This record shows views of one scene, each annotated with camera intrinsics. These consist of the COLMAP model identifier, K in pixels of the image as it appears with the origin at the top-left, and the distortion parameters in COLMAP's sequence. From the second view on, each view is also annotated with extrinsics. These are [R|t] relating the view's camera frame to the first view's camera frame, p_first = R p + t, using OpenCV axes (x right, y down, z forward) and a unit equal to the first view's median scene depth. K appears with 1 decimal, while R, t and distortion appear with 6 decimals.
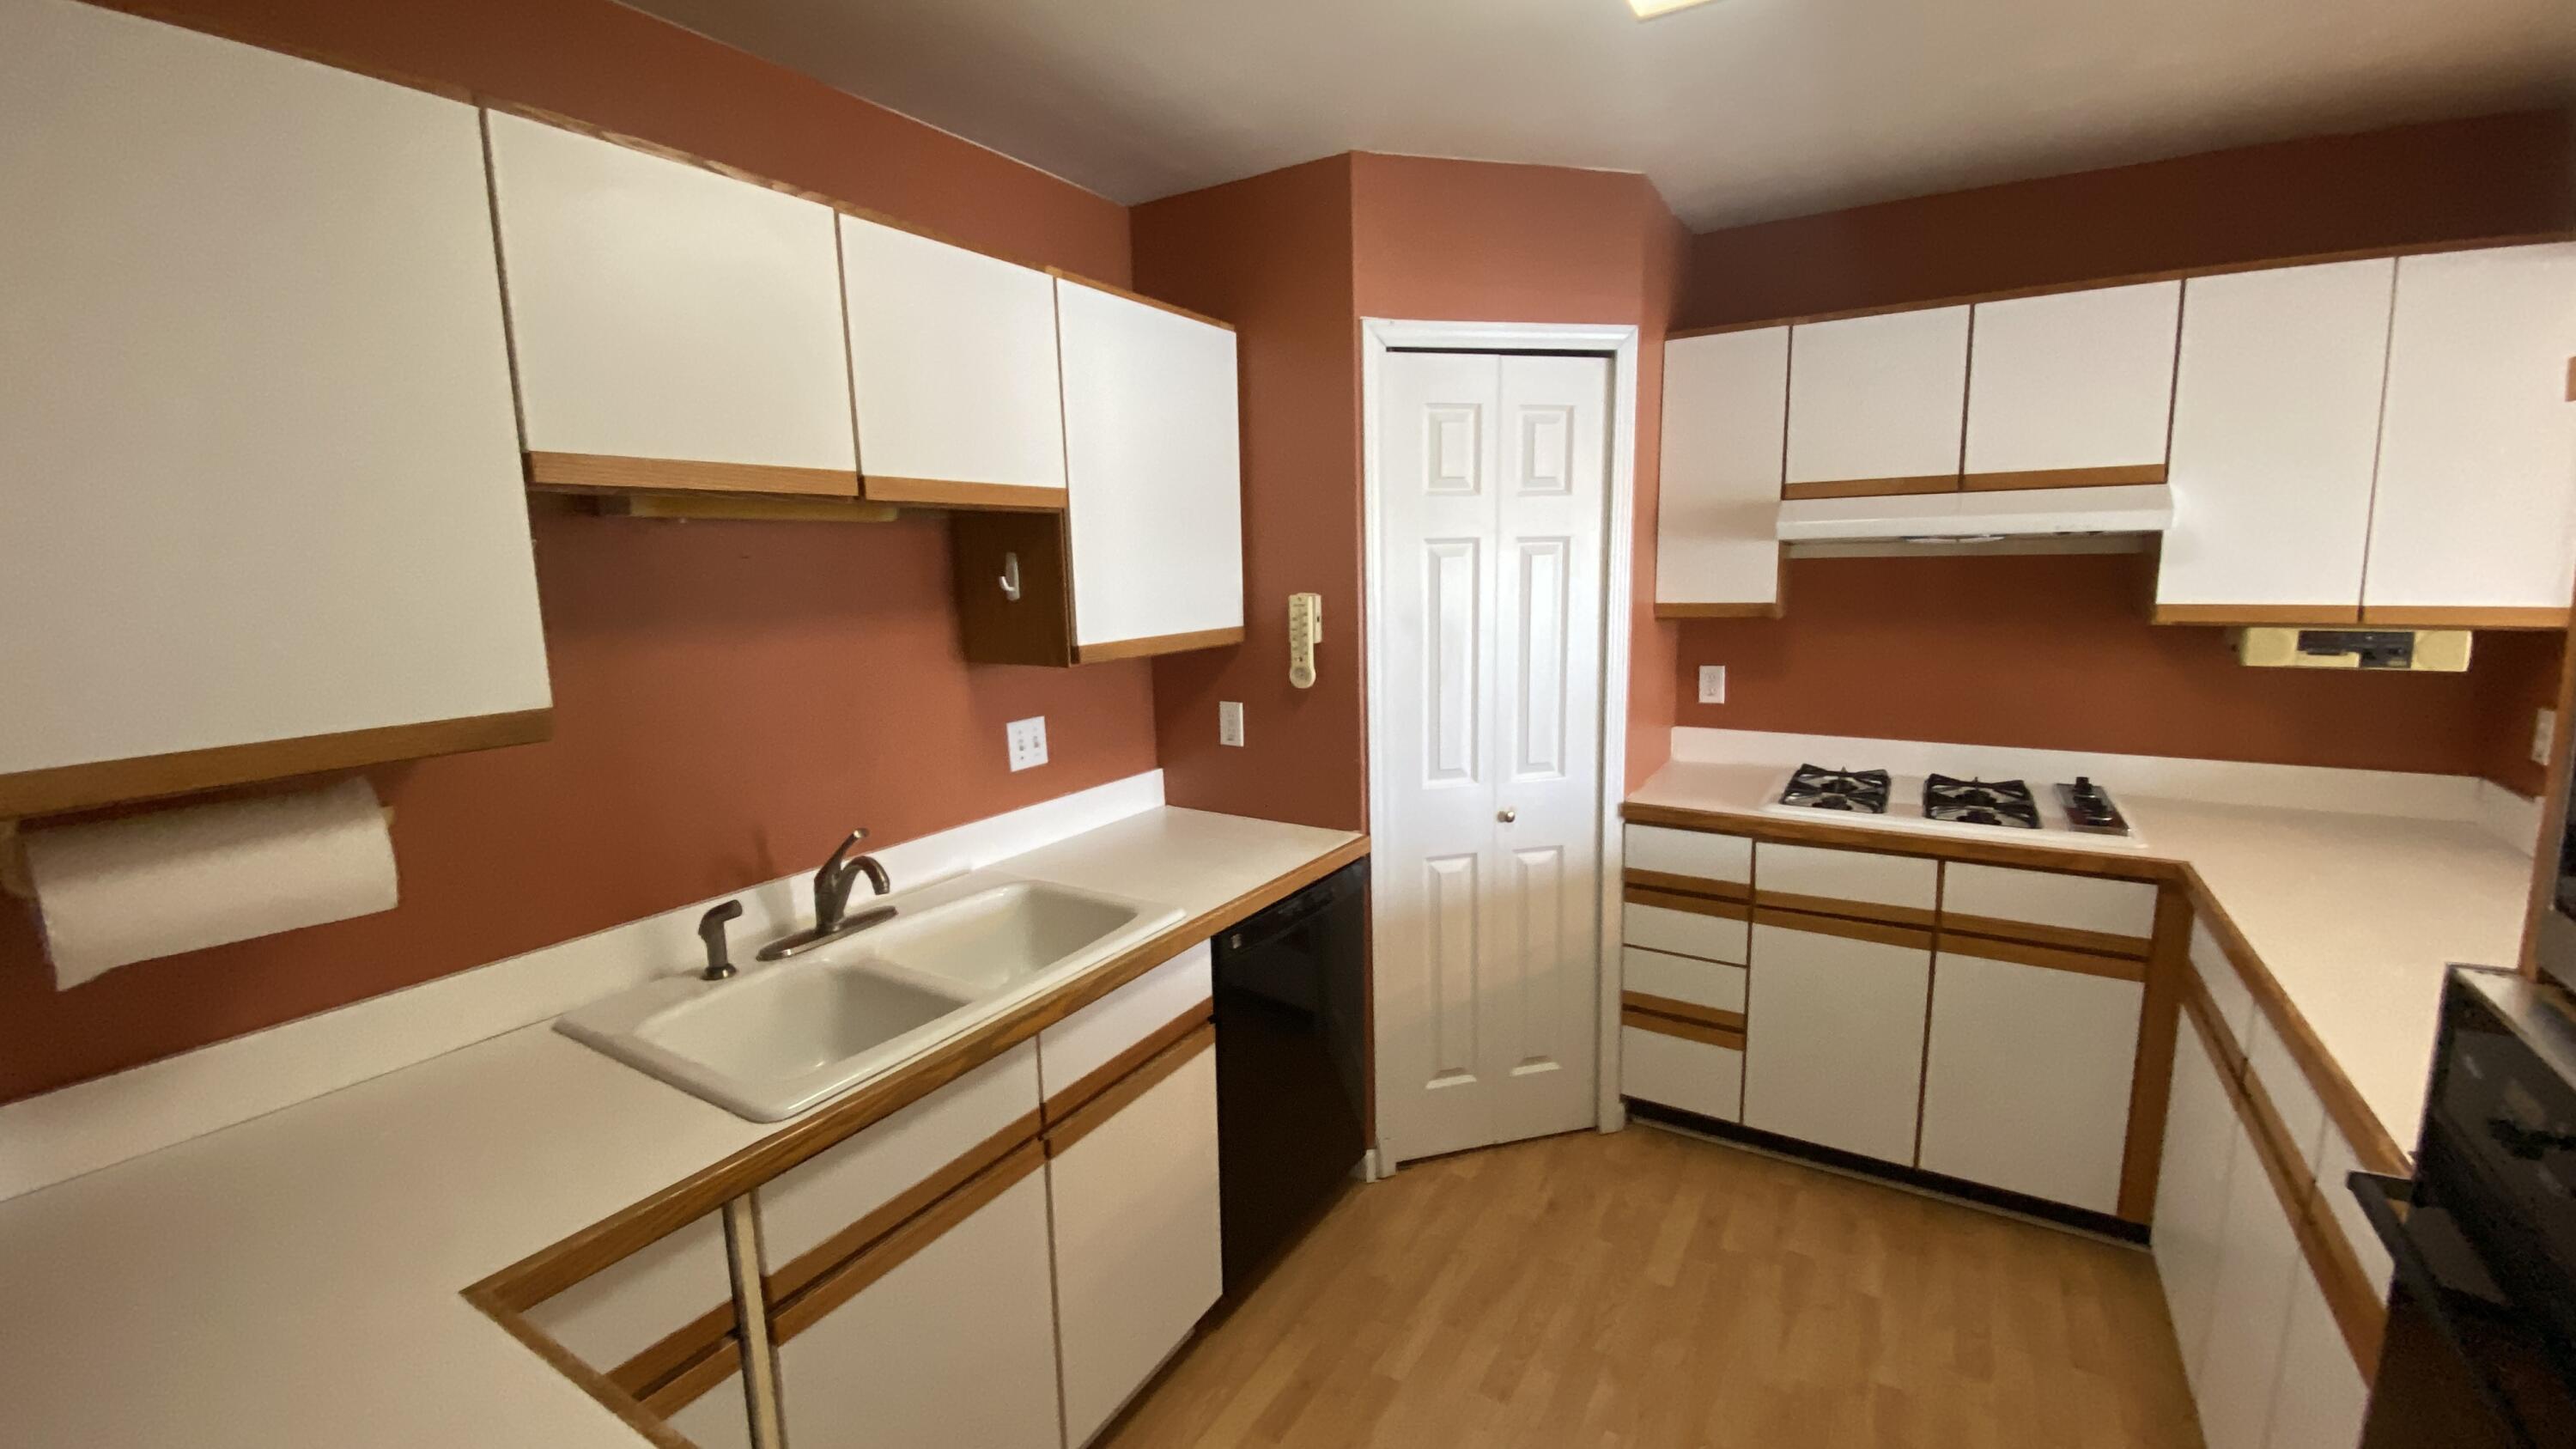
lens RADIAL K [[1045.2, 0, 1284.9], [0, 1045.2, 714.4], [0, 0, 1]] dist [0.028791, -0.024258]
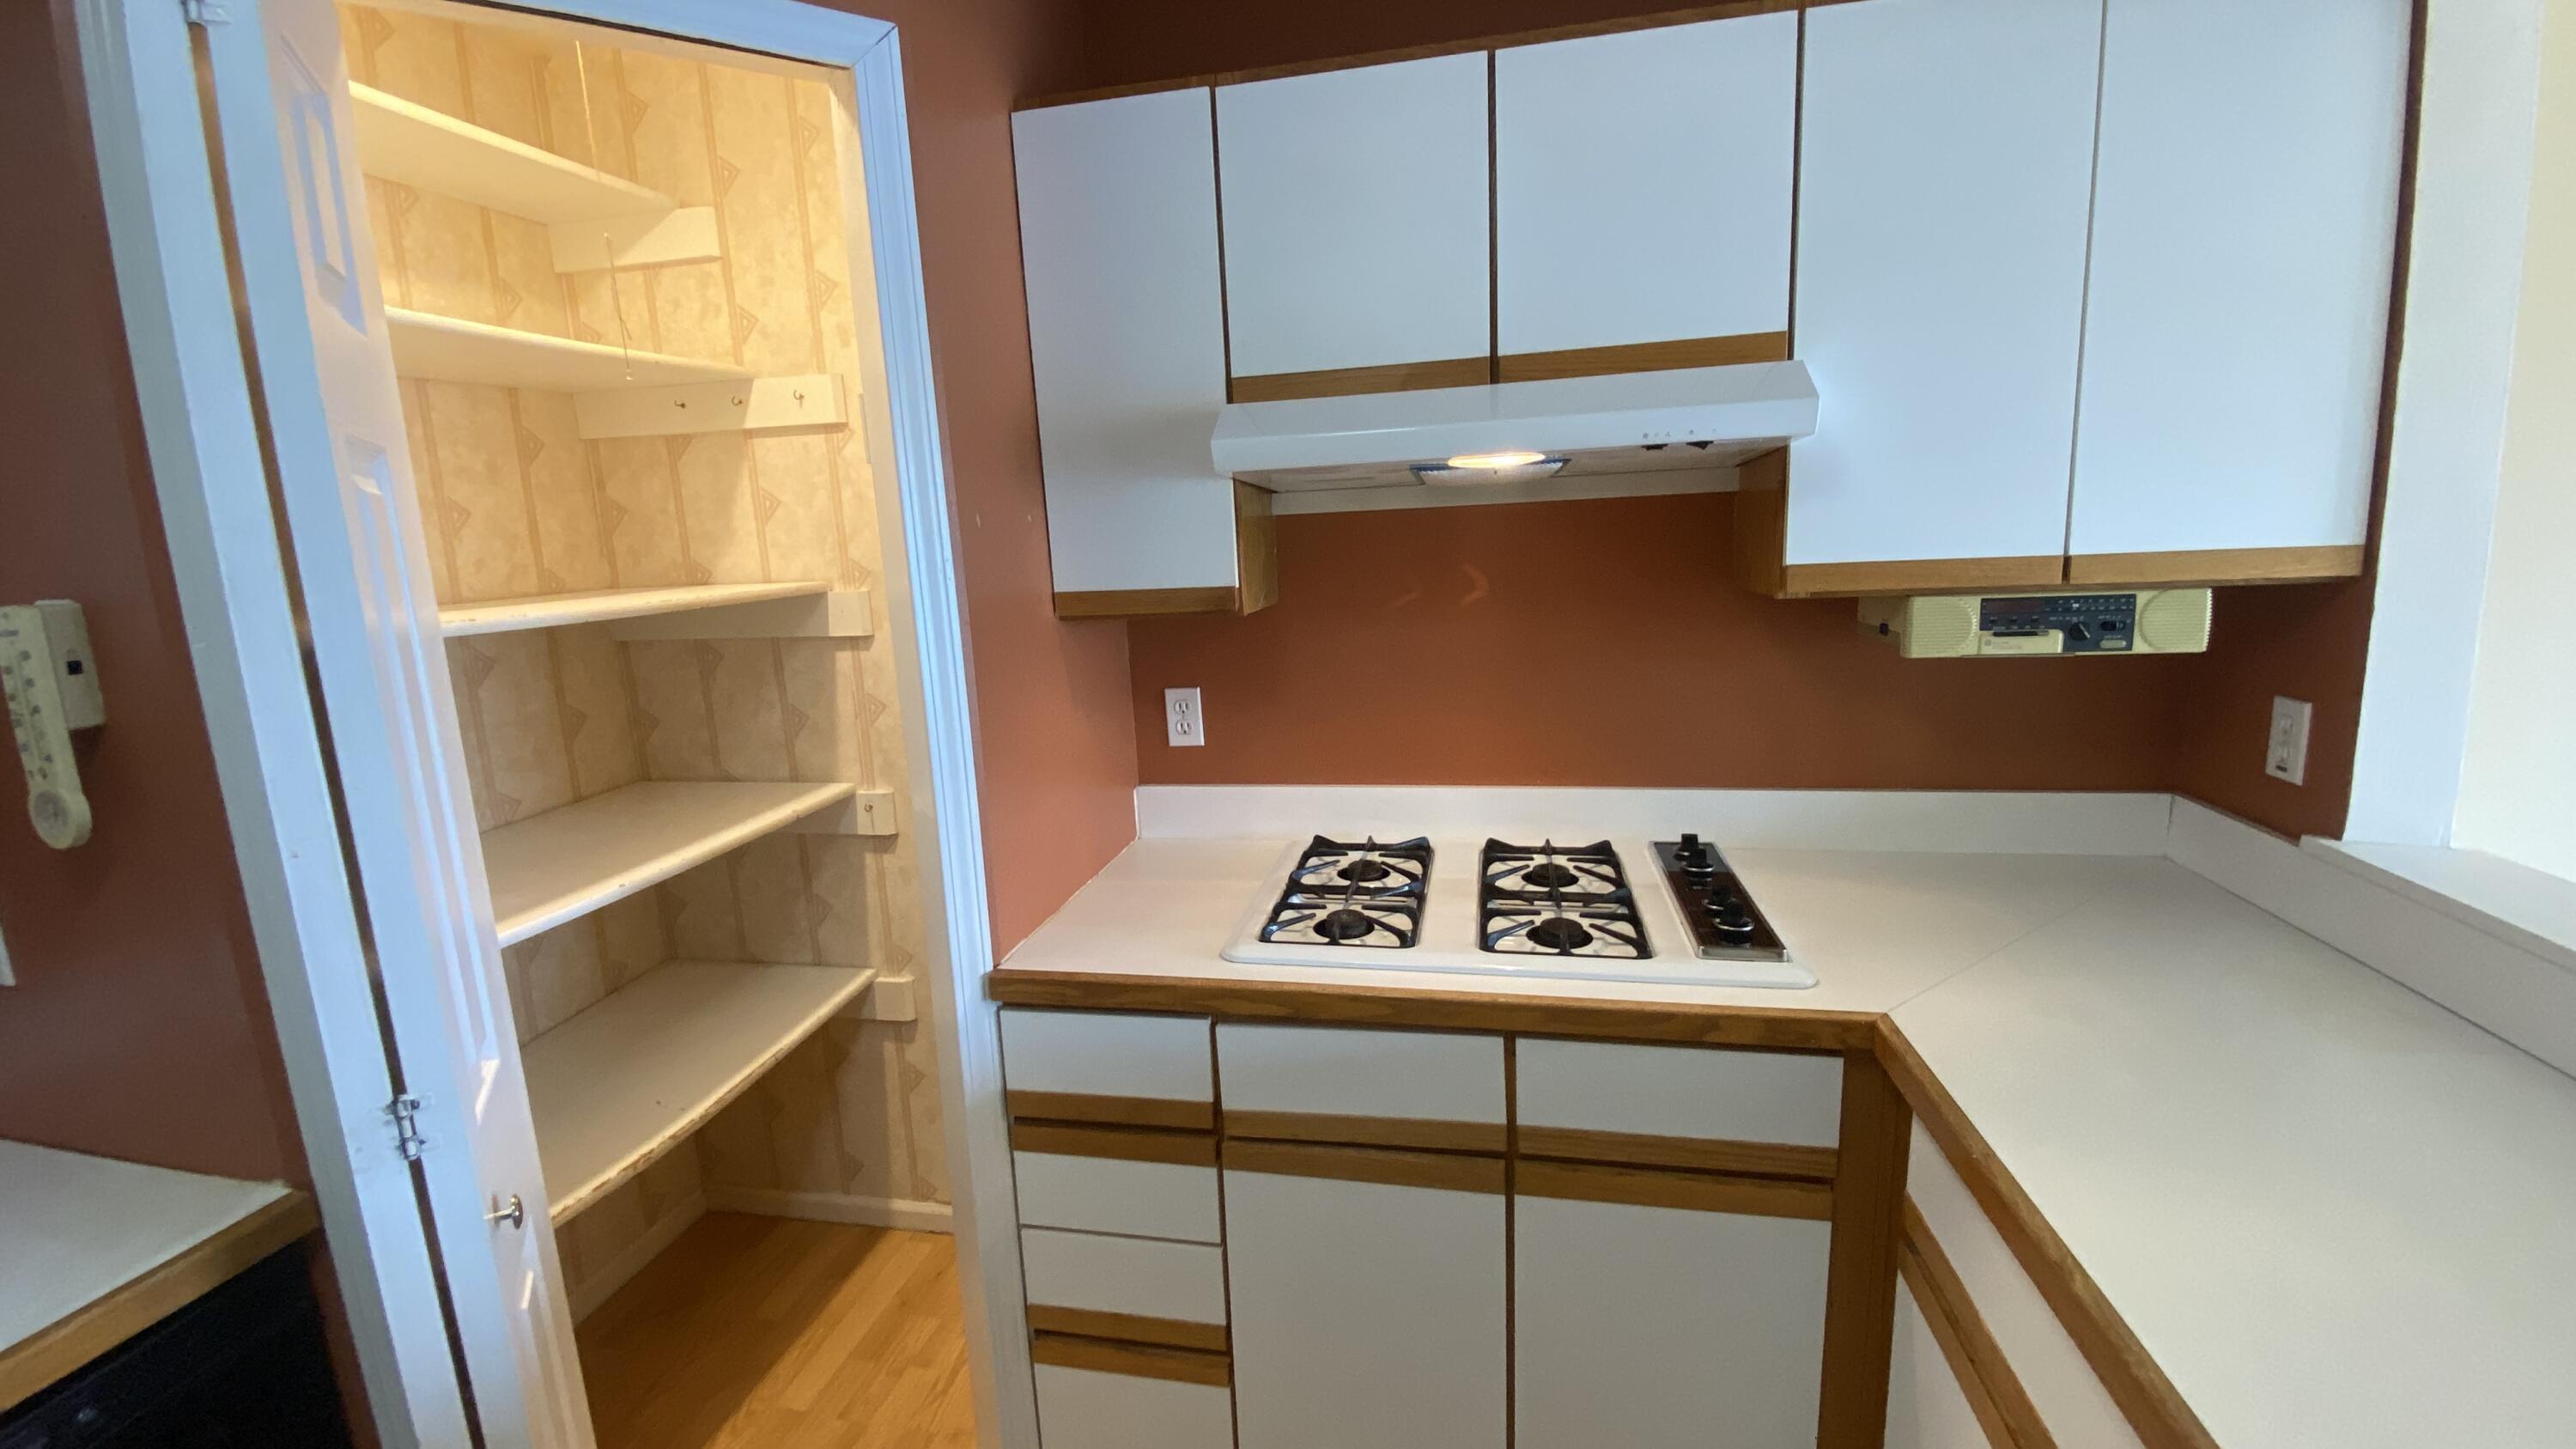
lens RADIAL K [[1045.2, 0, 1284.9], [0, 1045.2, 714.4], [0, 0, 1]] dist [0.028791, -0.024258]
pose [[0.938679, -0.076058, 0.336299, 0.336554], [0.074090, 0.997076, 0.018702, -0.050283], [-0.336738, 0.007361, 0.941570, 0.514021]]
